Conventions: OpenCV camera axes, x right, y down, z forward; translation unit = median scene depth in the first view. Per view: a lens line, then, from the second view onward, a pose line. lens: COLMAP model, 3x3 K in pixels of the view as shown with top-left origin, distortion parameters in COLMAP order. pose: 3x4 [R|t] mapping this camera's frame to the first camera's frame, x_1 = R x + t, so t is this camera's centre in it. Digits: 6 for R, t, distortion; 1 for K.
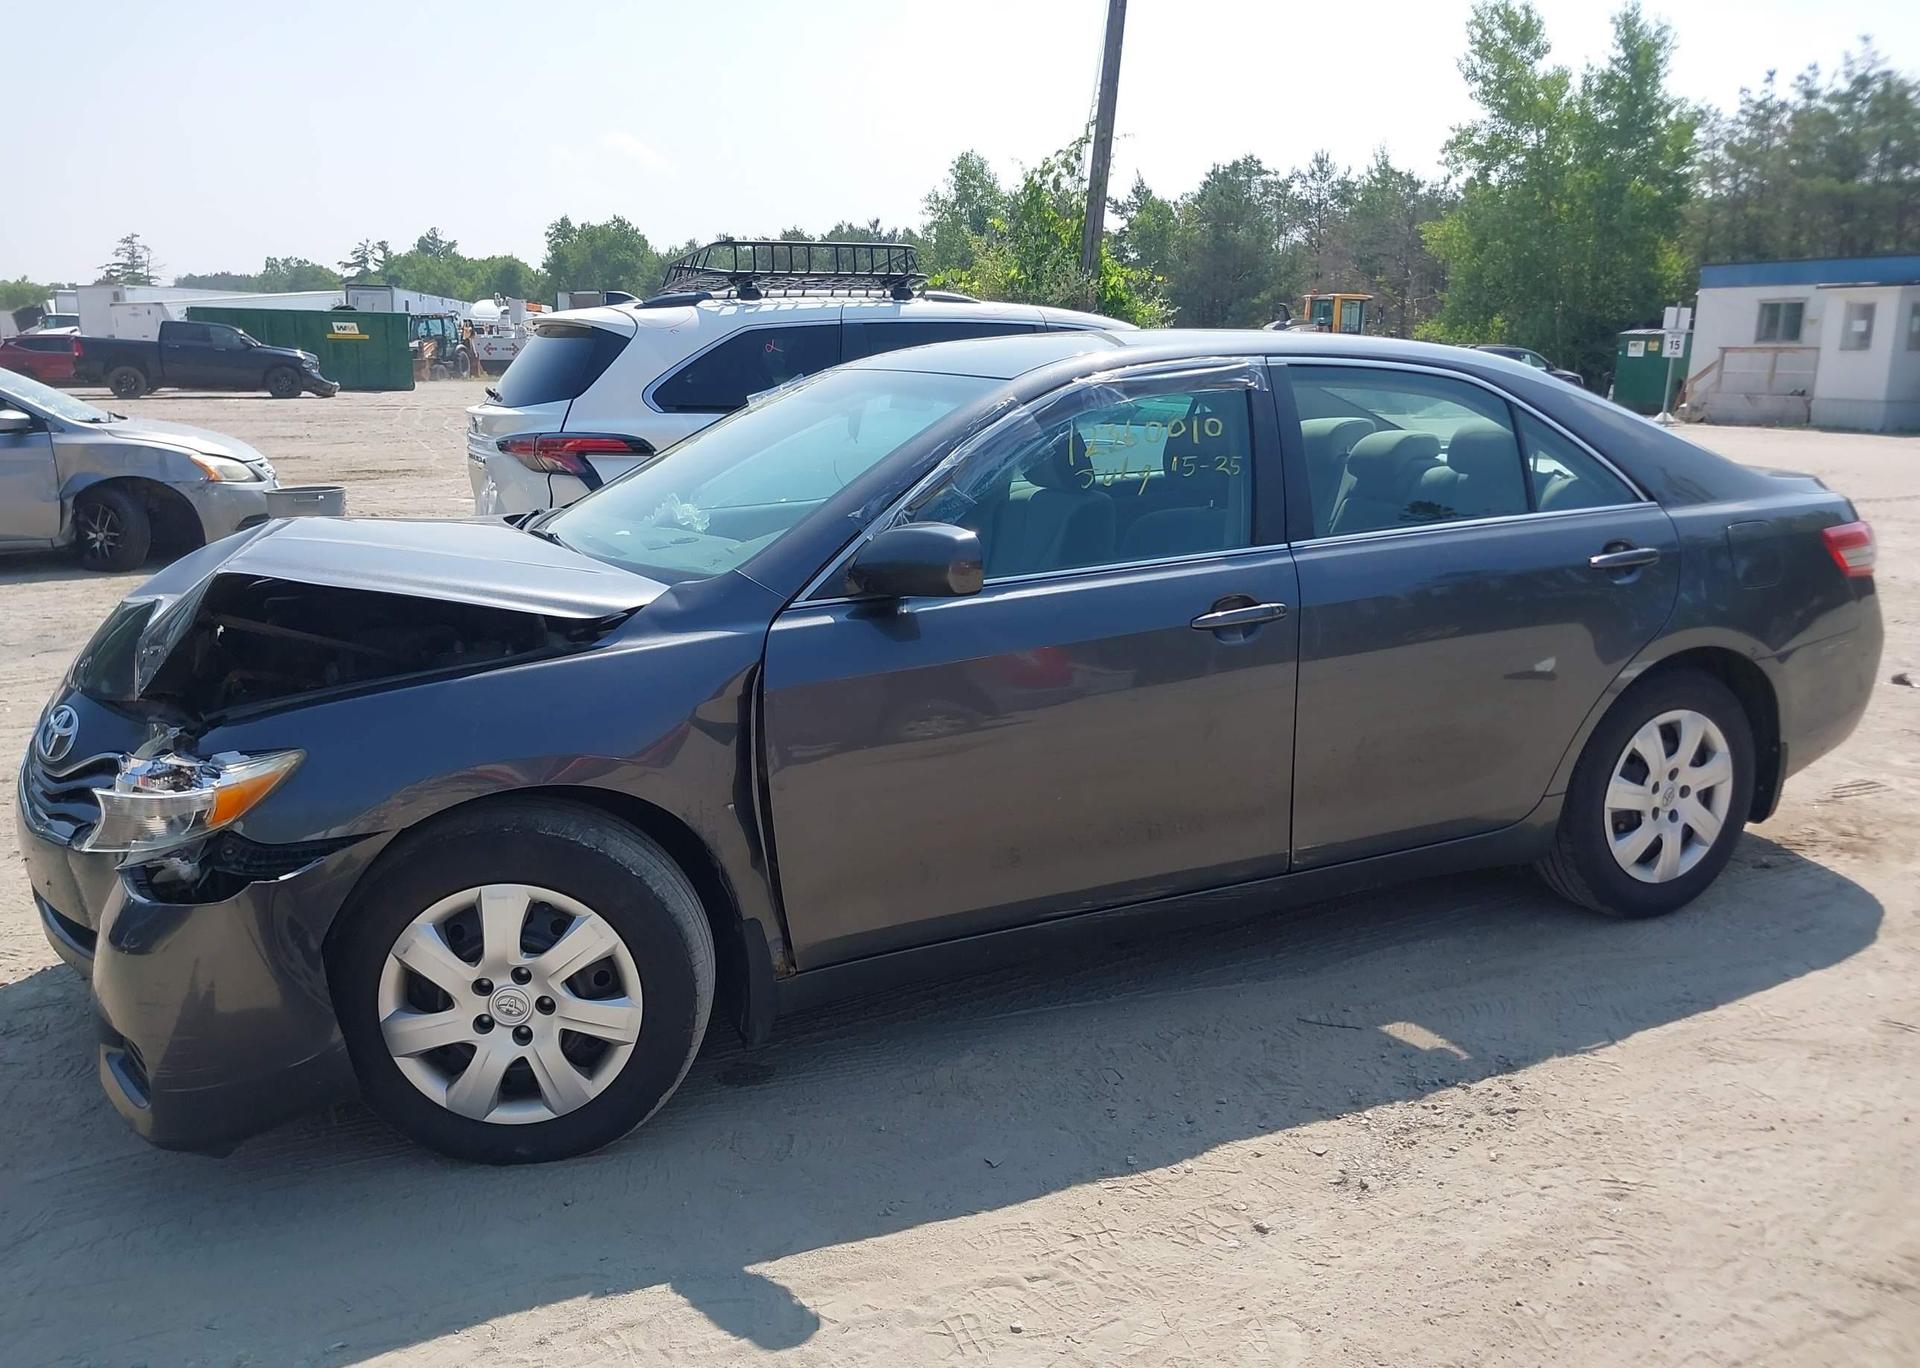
lens RADIAL K [[1535.9, 0, 985.0], [0, 1535.9, 686.7], [0, 0, 1]] dist [0.002579, -0.014902]
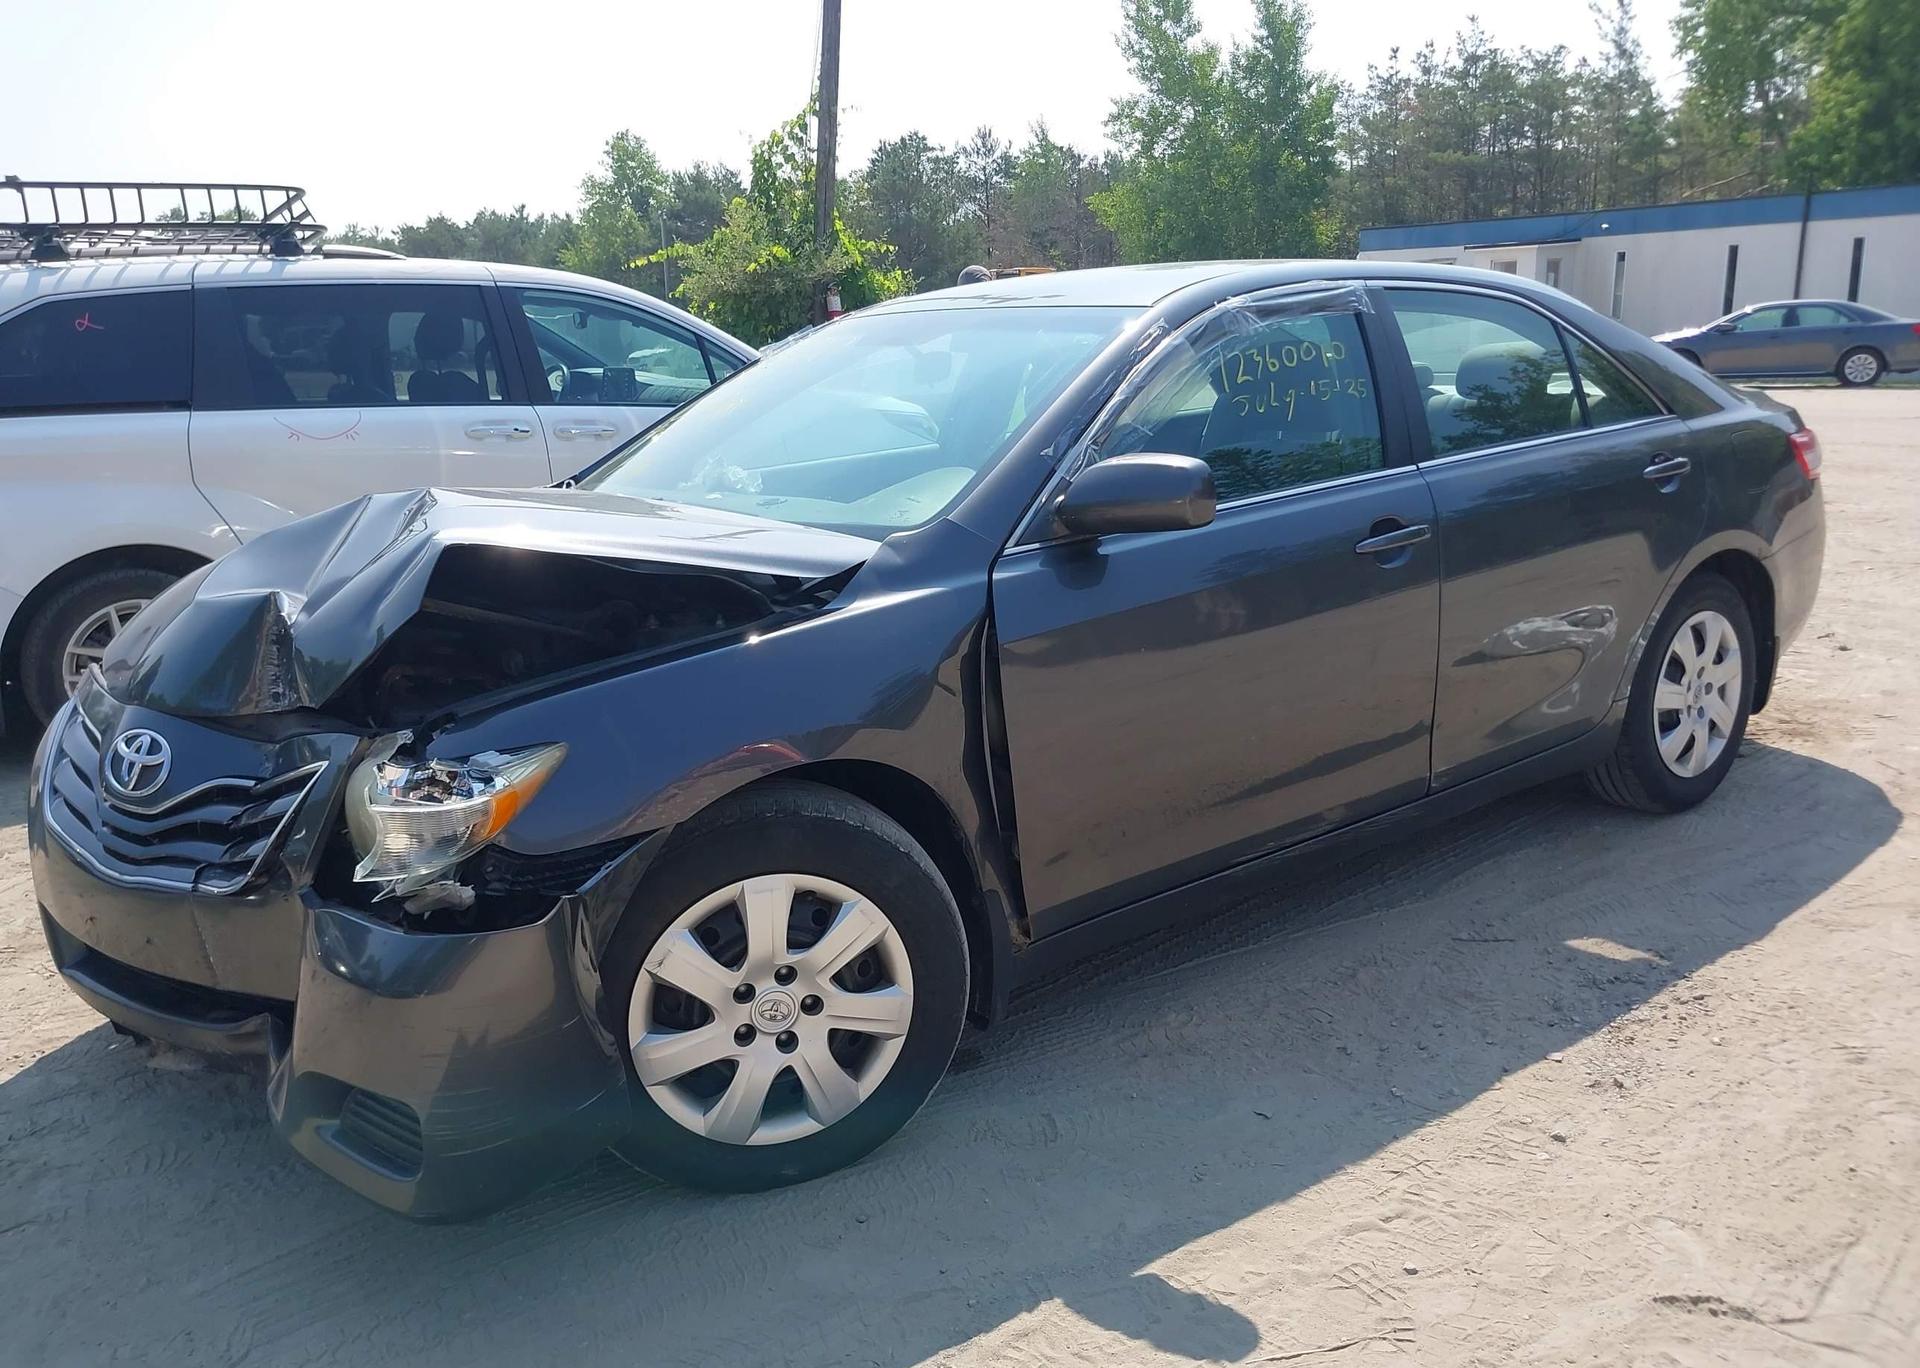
lens RADIAL K [[1535.9, 0, 989.3], [0, 1535.9, 684.4], [0, 0, 1]] dist [0.002579, -0.014902]
pose [[0.975924, -0.080670, 0.202645, -0.256437], [0.078645, 0.996740, 0.018036, 0.007735], [-0.203439, -0.001665, 0.979086, 0.068636]]
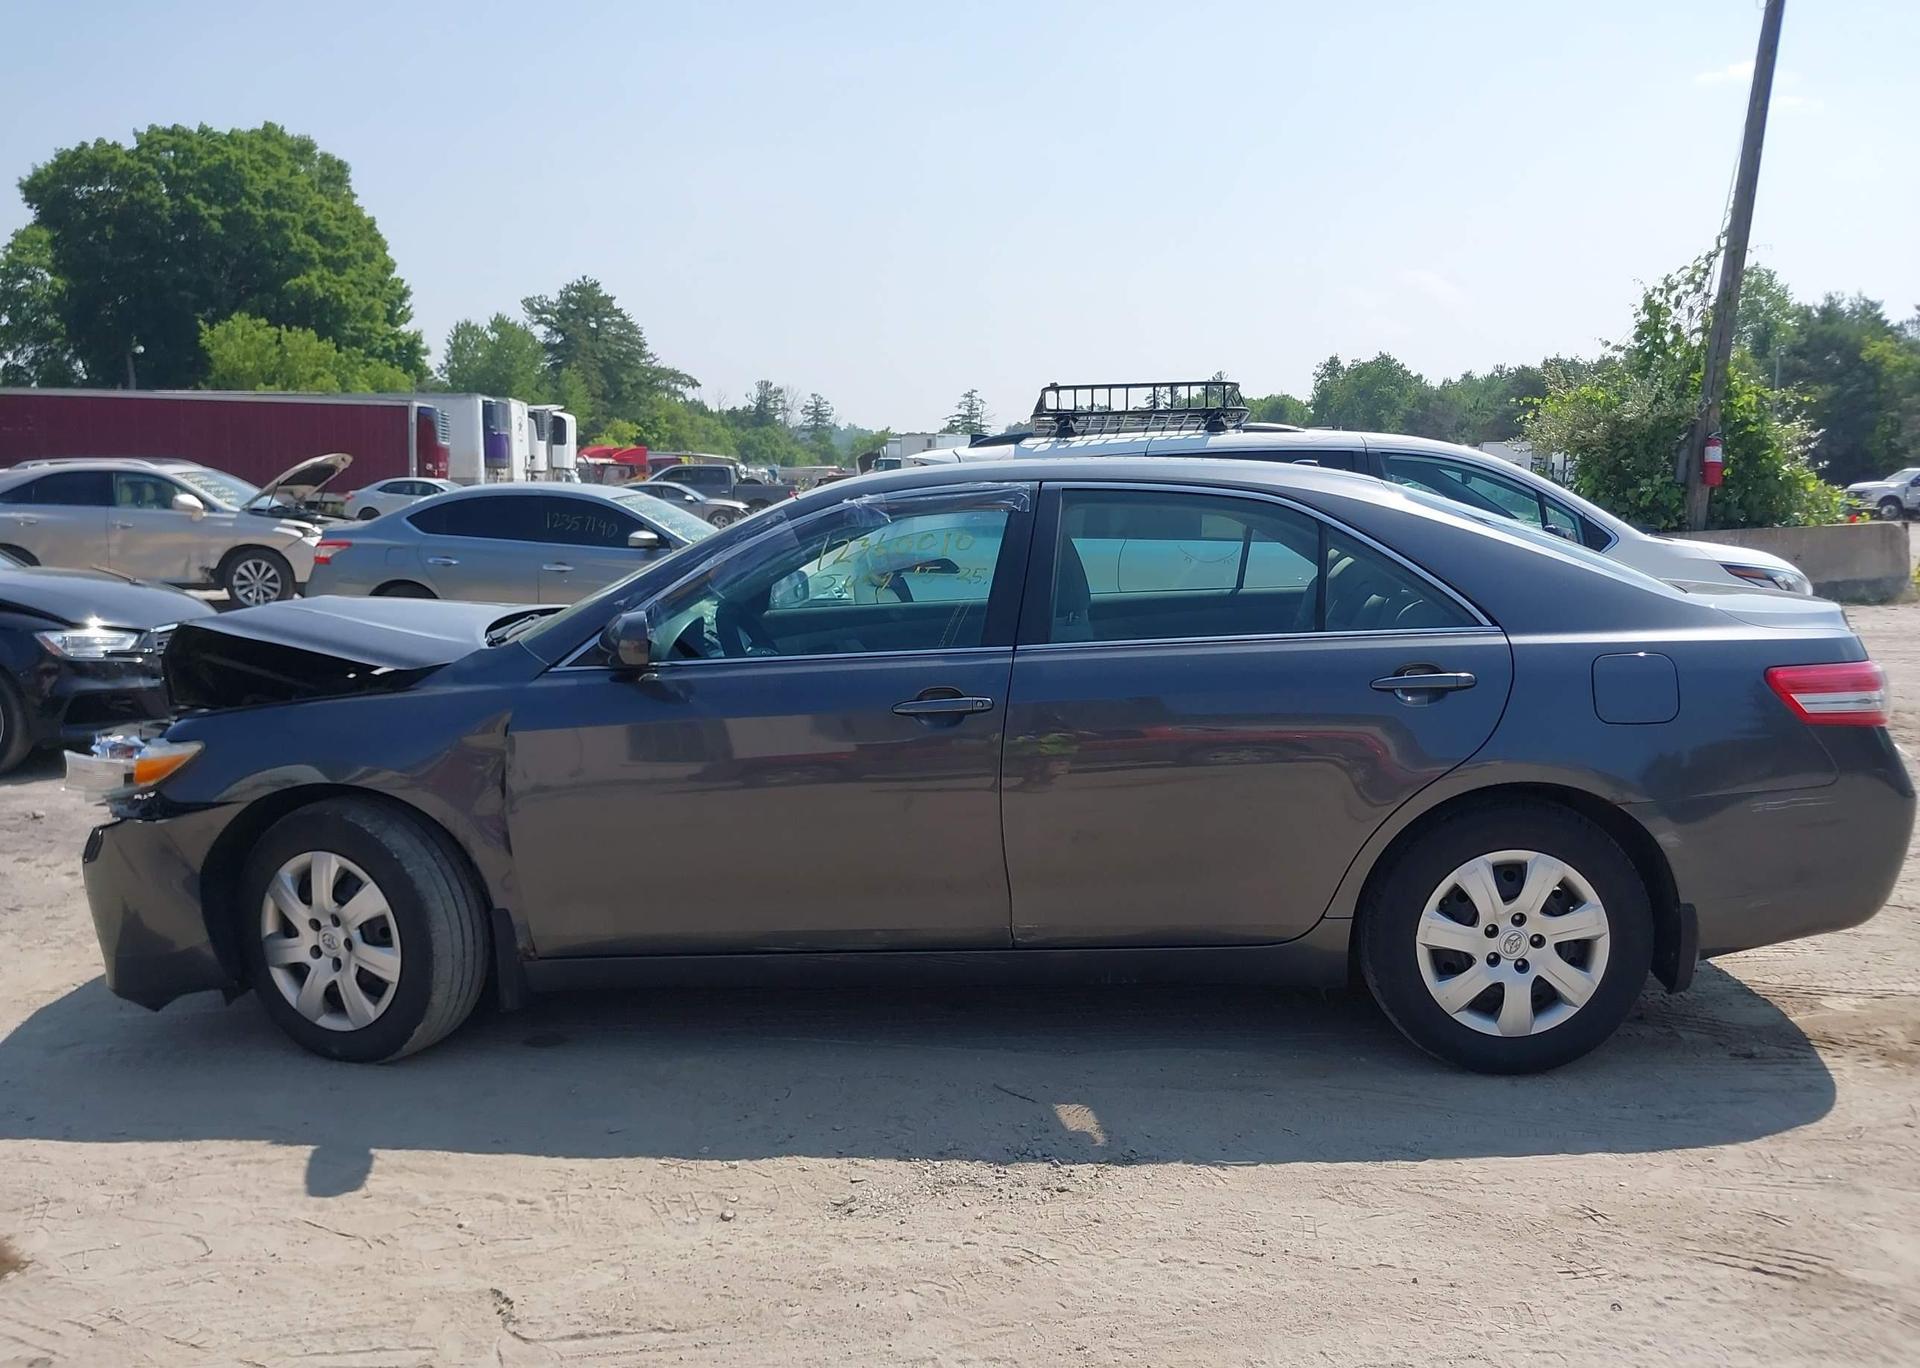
lens RADIAL K [[1535.9, 0, 965.1], [0, 1535.9, 684.9], [0, 0, 1]] dist [0.002579, -0.014902]
pose [[0.876615, 0.054233, -0.478126, 0.621086], [-0.094549, 0.993672, -0.060639, 0.003947], [0.471812, 0.098363, 0.876195, 0.017545]]
